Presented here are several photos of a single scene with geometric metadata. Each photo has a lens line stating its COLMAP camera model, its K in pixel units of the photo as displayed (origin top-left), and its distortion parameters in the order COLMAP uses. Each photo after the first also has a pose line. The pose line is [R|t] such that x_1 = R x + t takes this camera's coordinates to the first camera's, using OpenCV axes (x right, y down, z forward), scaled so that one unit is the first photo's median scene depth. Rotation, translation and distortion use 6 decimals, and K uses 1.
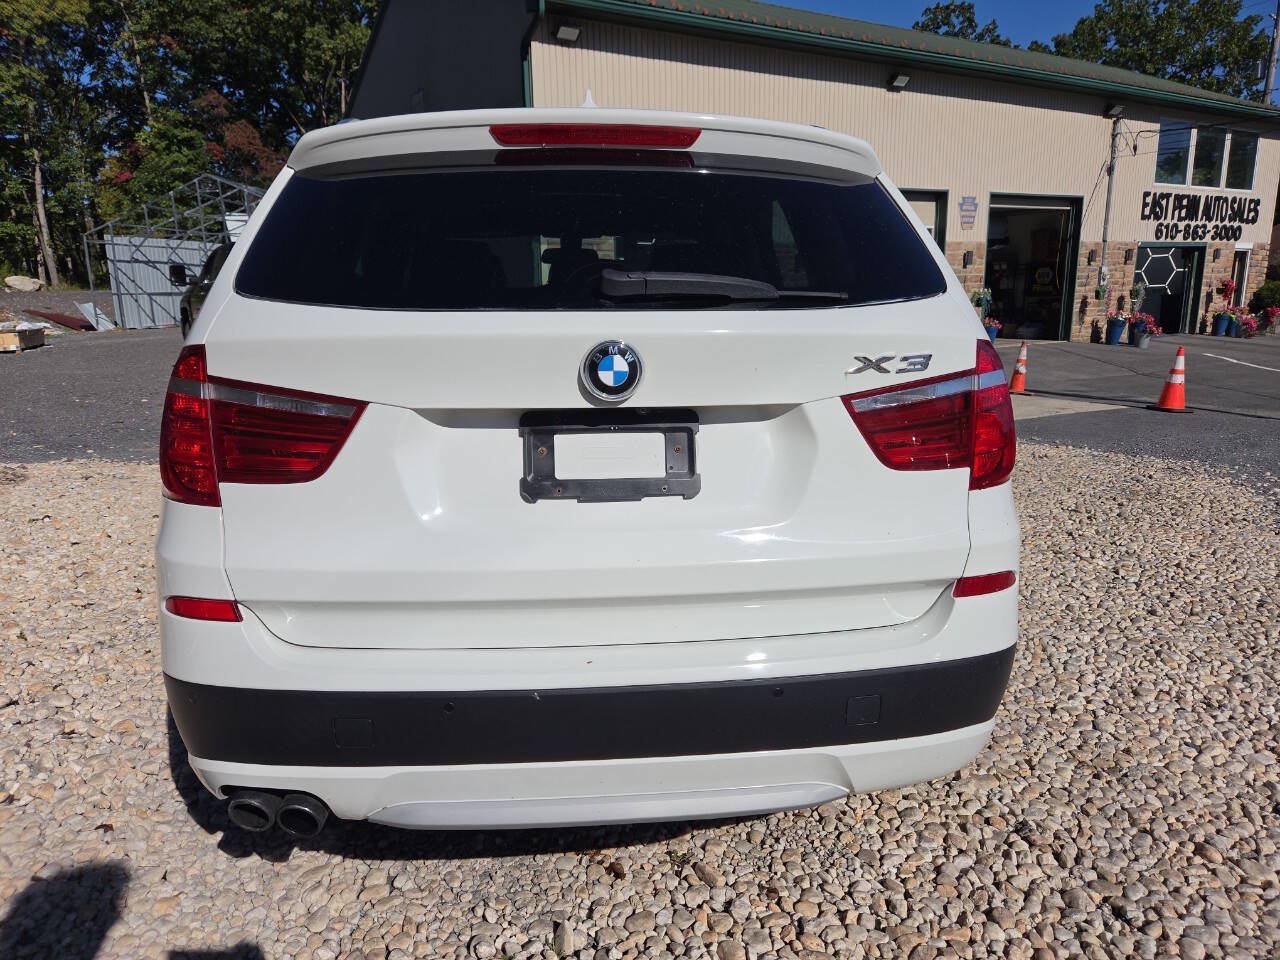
lens RADIAL K [[902.4, 0, 634.0], [0, 902.4, 486.6], [0, 0, 1]] dist [0.041013, -0.035951]
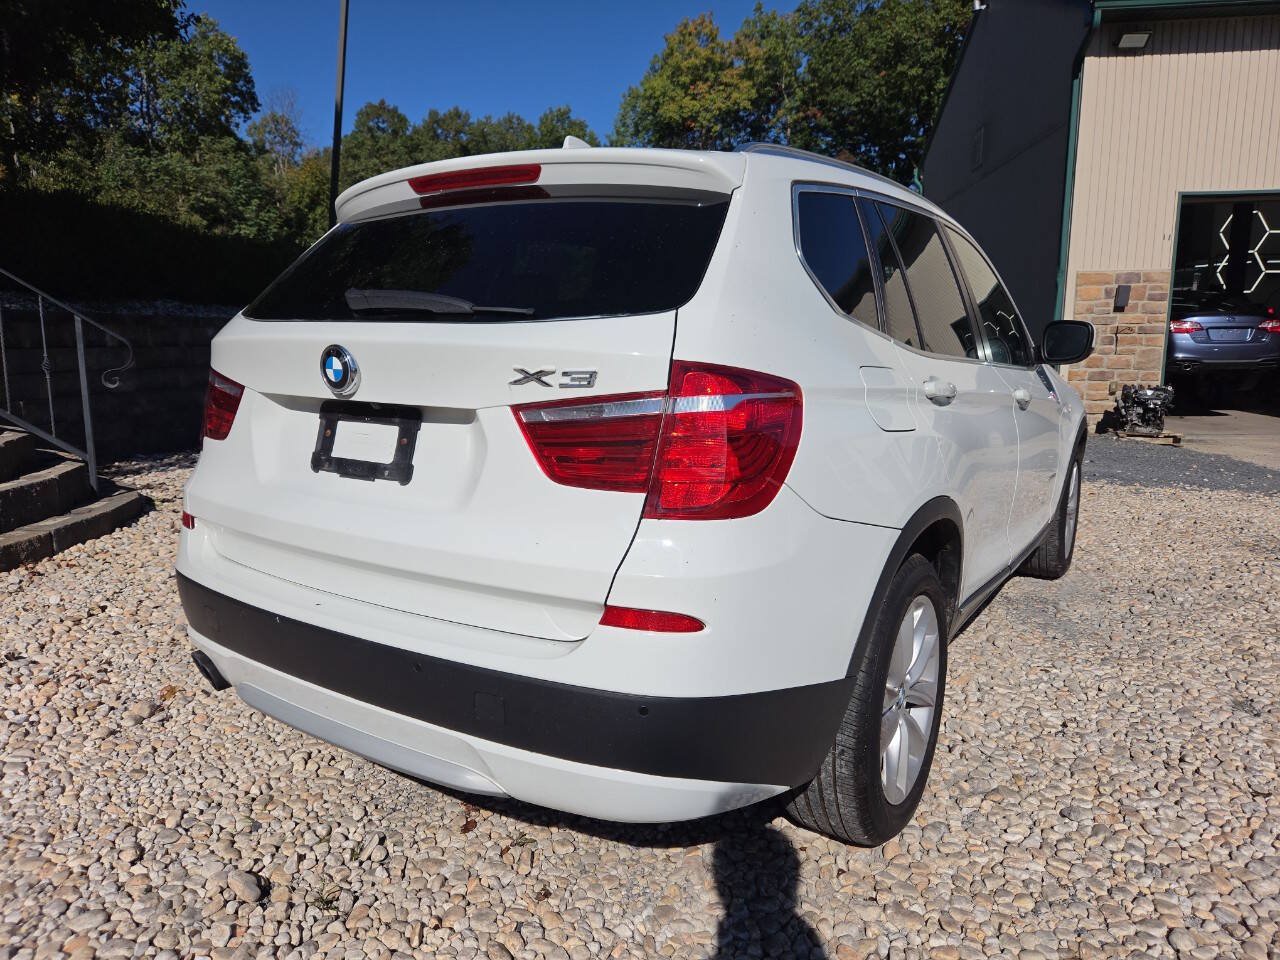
lens RADIAL K [[905.6, 0, 640.0], [0, 905.6, 480.0], [0, 0, 1]] dist [0.070745, -0.072223]
pose [[0.763857, 0.113577, -0.635314, 0.968091], [-0.147396, 0.989078, -0.000398, -0.034543], [0.628329, 0.093947, 0.772254, 0.272357]]
